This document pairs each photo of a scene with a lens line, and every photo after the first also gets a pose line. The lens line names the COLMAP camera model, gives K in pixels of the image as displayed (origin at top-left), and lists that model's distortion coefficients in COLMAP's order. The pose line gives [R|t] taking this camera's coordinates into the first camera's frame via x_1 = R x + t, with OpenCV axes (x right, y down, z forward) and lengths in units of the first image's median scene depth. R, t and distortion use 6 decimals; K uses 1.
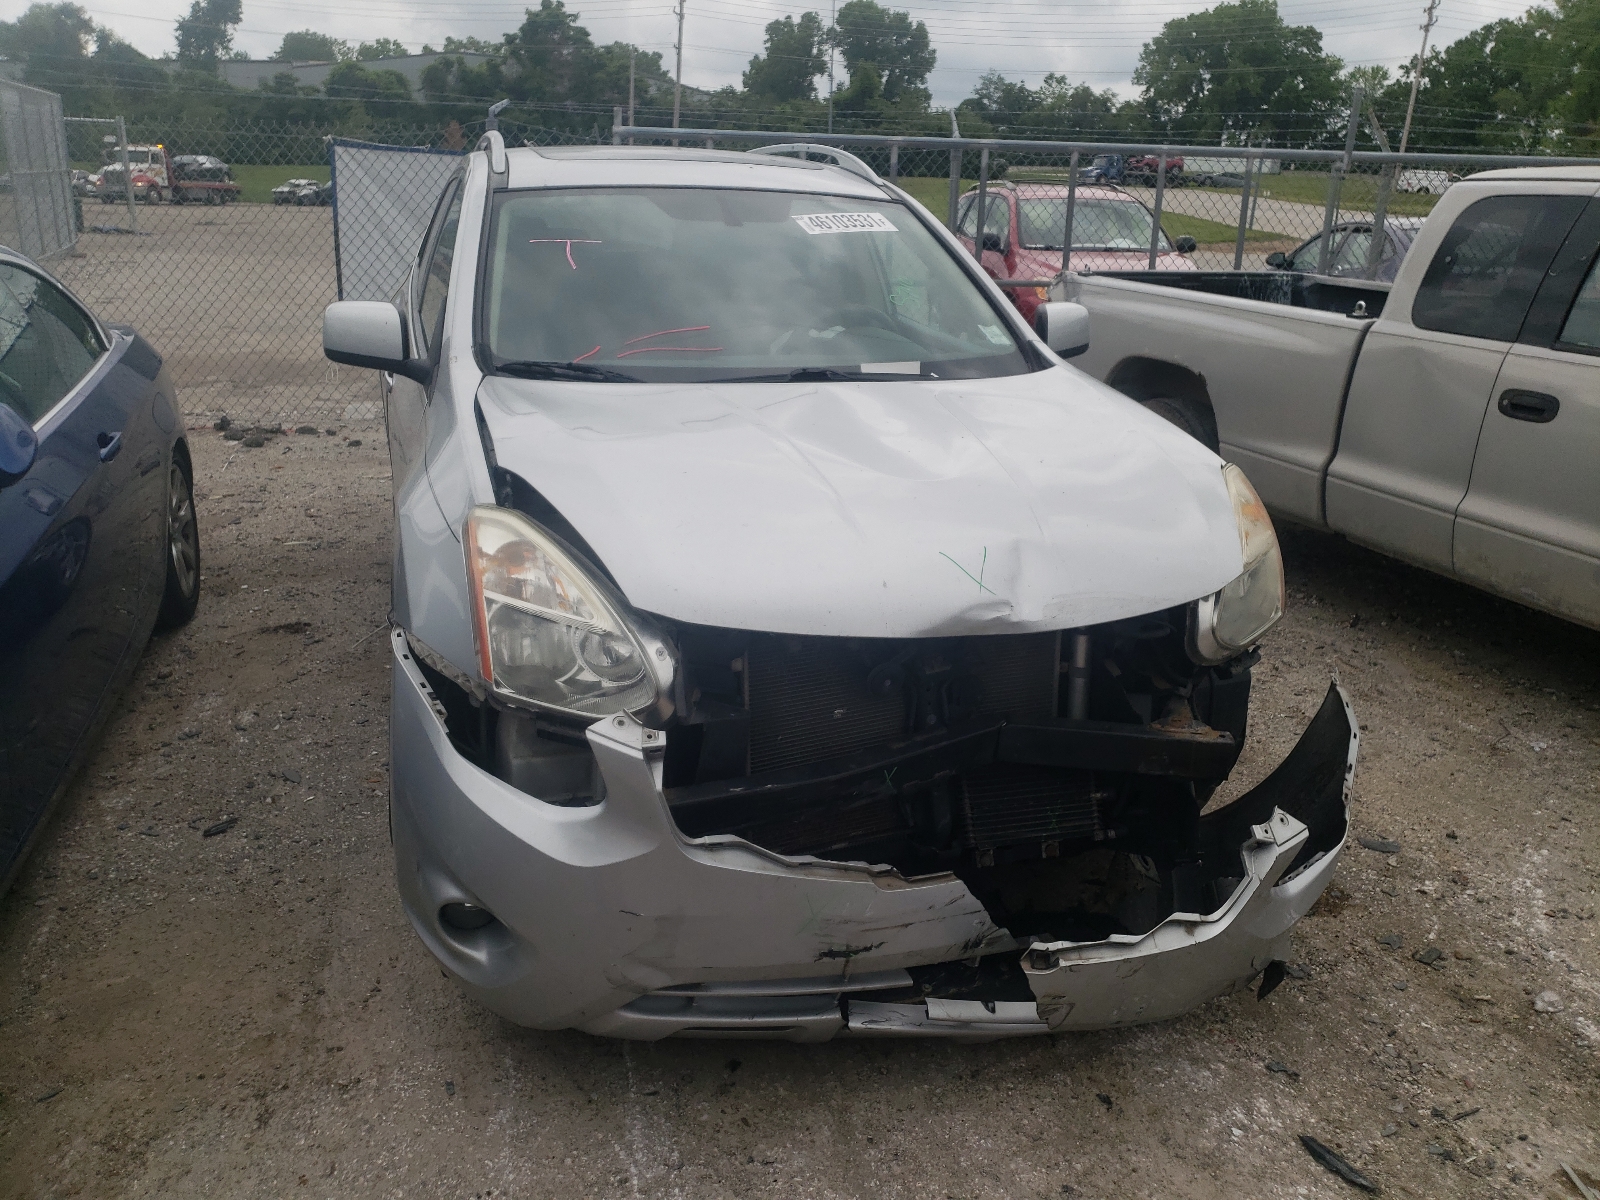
lens RADIAL K [[1245.2, 0, 801.2], [0, 1245.2, 604.9], [0, 0, 1]] dist [0.030283, -0.020553]
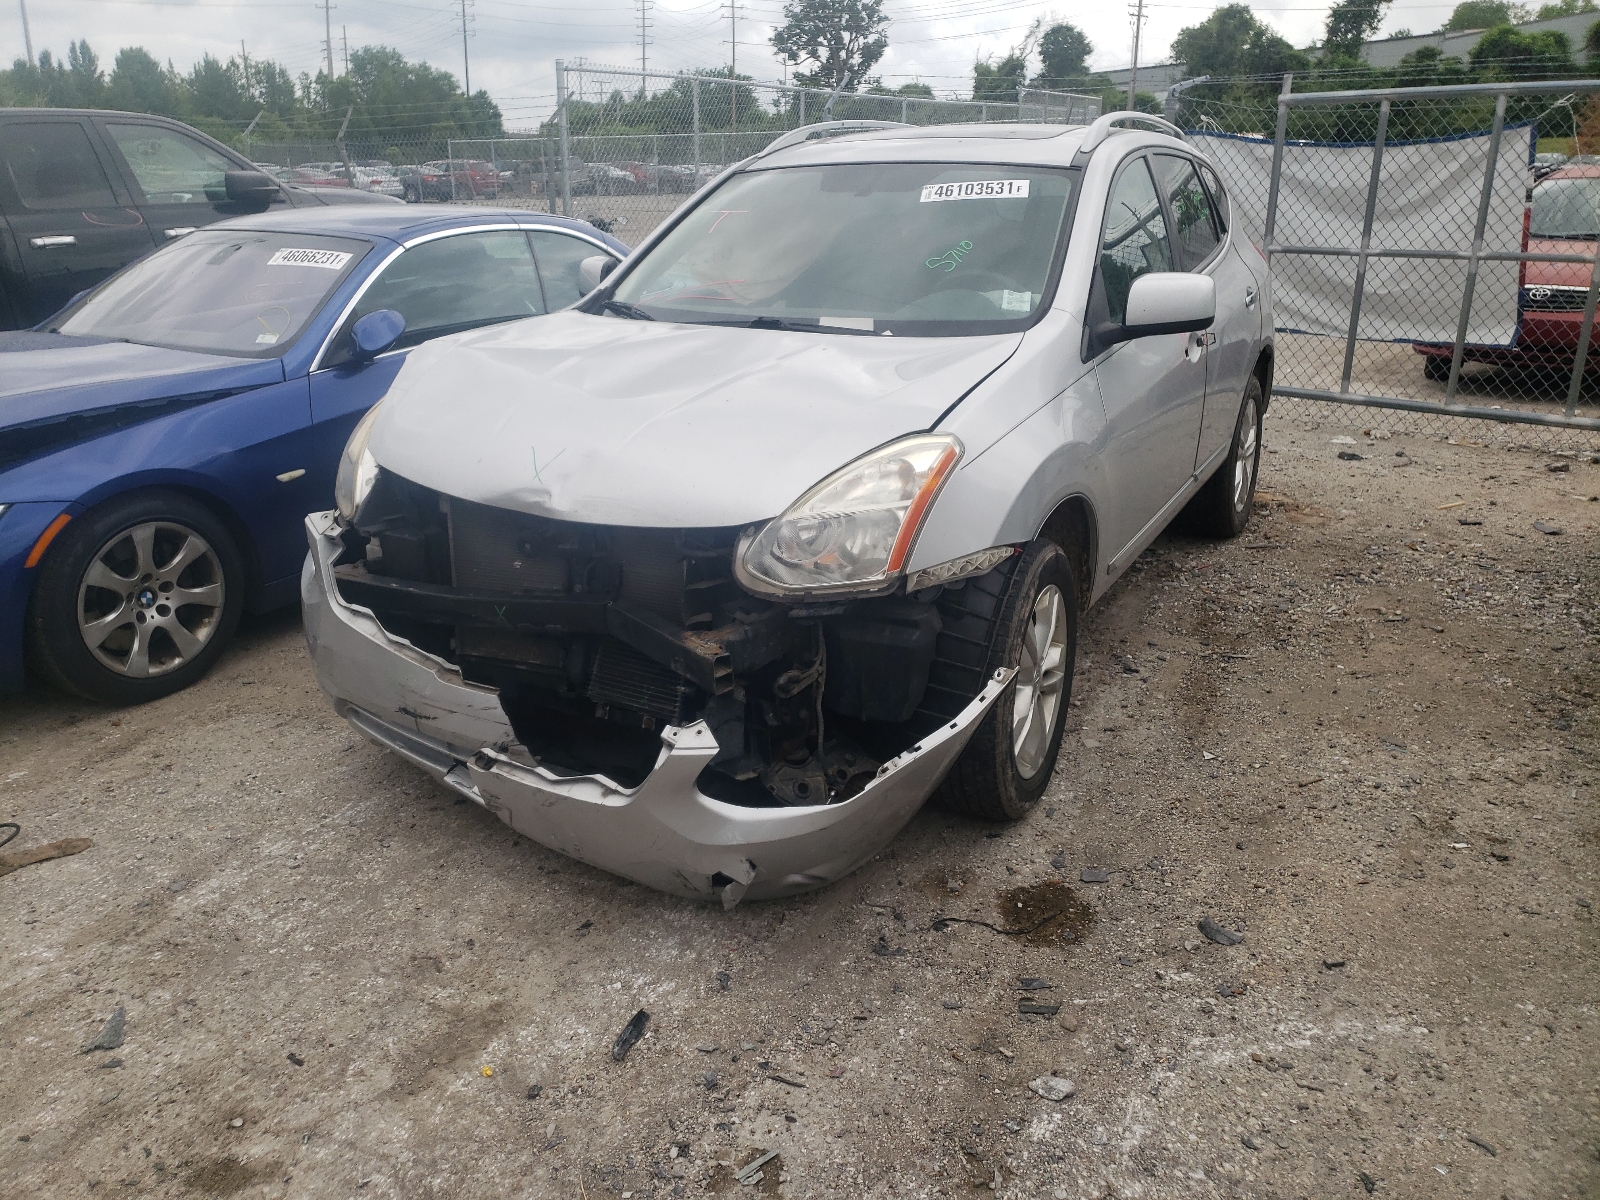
lens RADIAL K [[1245.2, 0, 789.3], [0, 1245.2, 587.7], [0, 0, 1]] dist [0.030283, -0.020553]
pose [[0.667589, 0.204204, -0.715979, 1.120628], [-0.203316, 0.975102, 0.088533, -0.061106], [0.716232, 0.086466, 0.692485, 0.274042]]
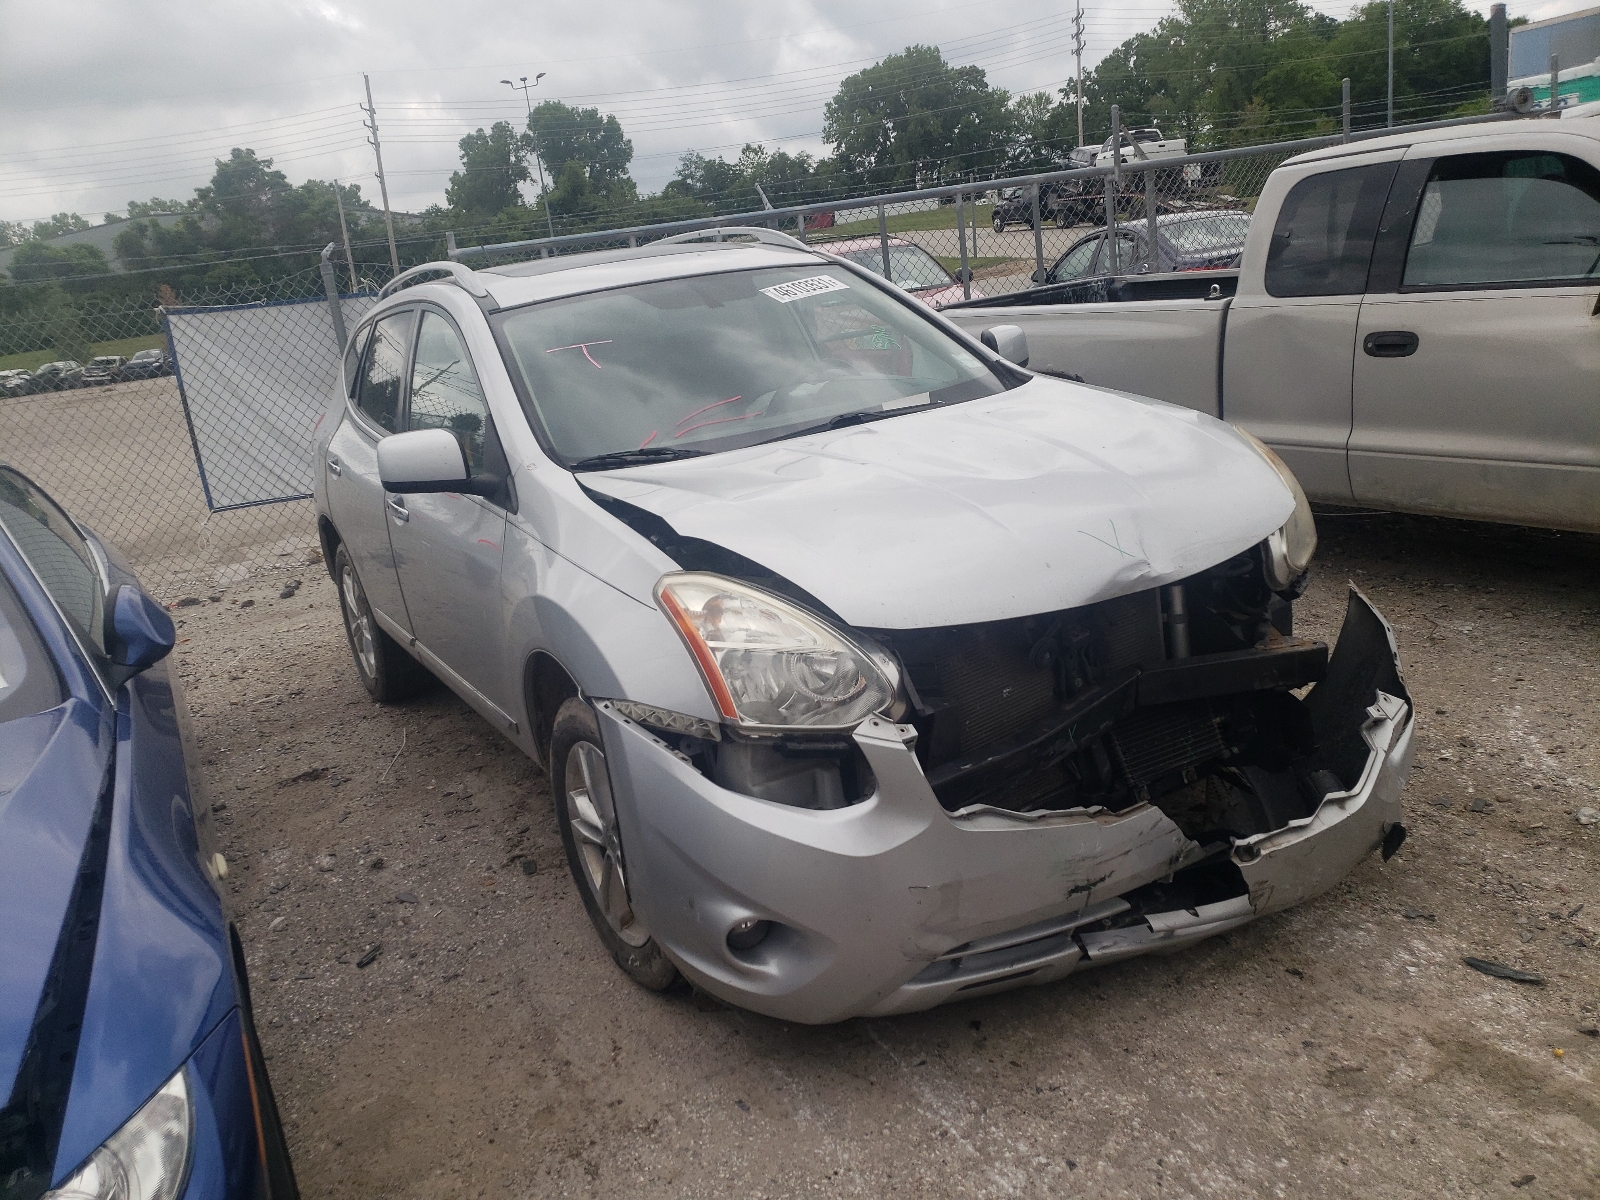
lens RADIAL K [[1238.7, 0, 770.5], [0, 1238.7, 628.2], [0, 0, 1]] dist [0.032878, -0.016808]
pose [[0.969743, -0.204418, 0.133464, -0.302476], [0.209954, 0.977291, -0.028662, 0.016883], [-0.124574, 0.055816, 0.990639, -0.091451]]
